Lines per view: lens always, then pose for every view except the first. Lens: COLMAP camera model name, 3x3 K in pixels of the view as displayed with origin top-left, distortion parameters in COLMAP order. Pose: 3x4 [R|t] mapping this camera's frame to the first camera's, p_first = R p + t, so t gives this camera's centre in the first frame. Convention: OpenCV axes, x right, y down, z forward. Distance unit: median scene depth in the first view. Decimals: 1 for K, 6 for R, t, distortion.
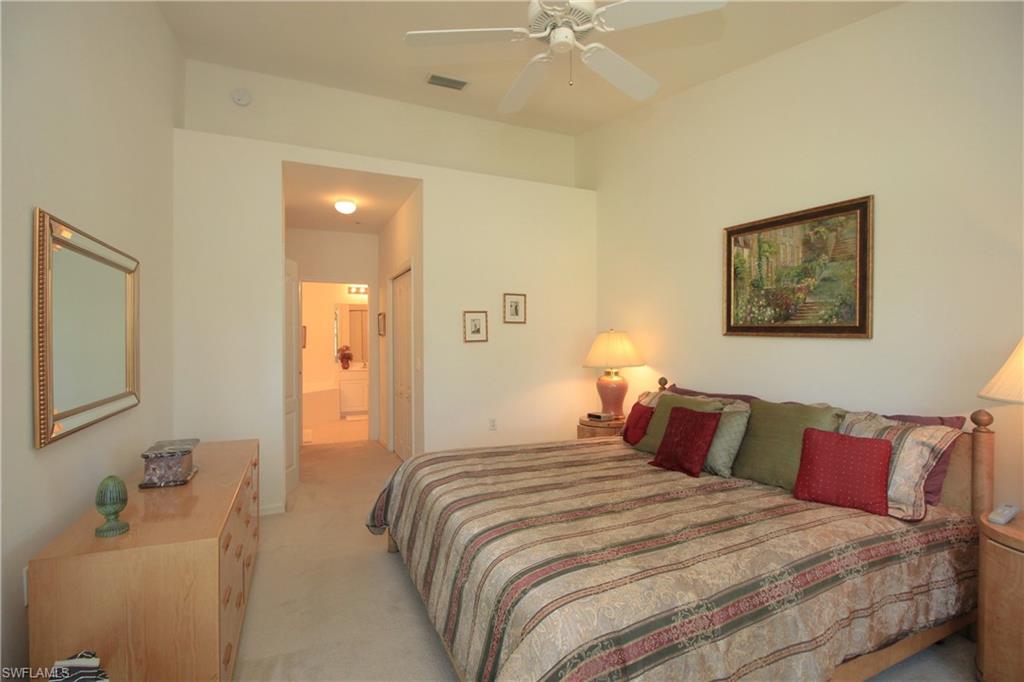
lens RADIAL K [[477.2, 0, 513.7], [0, 477.2, 341.7], [0, 0, 1]] dist [-0.011795, -0.003012]
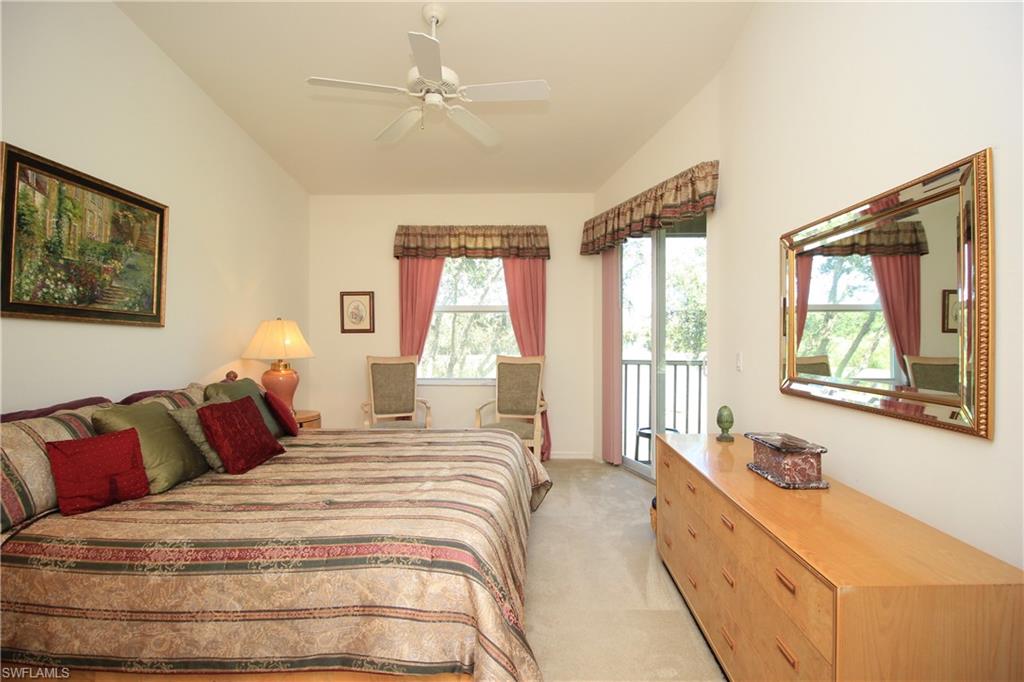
lens RADIAL K [[477.2, 0, 512.4], [0, 477.2, 336.8], [0, 0, 1]] dist [-0.011795, -0.003012]
pose [[-0.887253, -0.004690, 0.461259, -0.468181], [-0.005325, 0.999986, -0.000074, 0.011029], [-0.461252, -0.002522, -0.887265, 1.372974]]
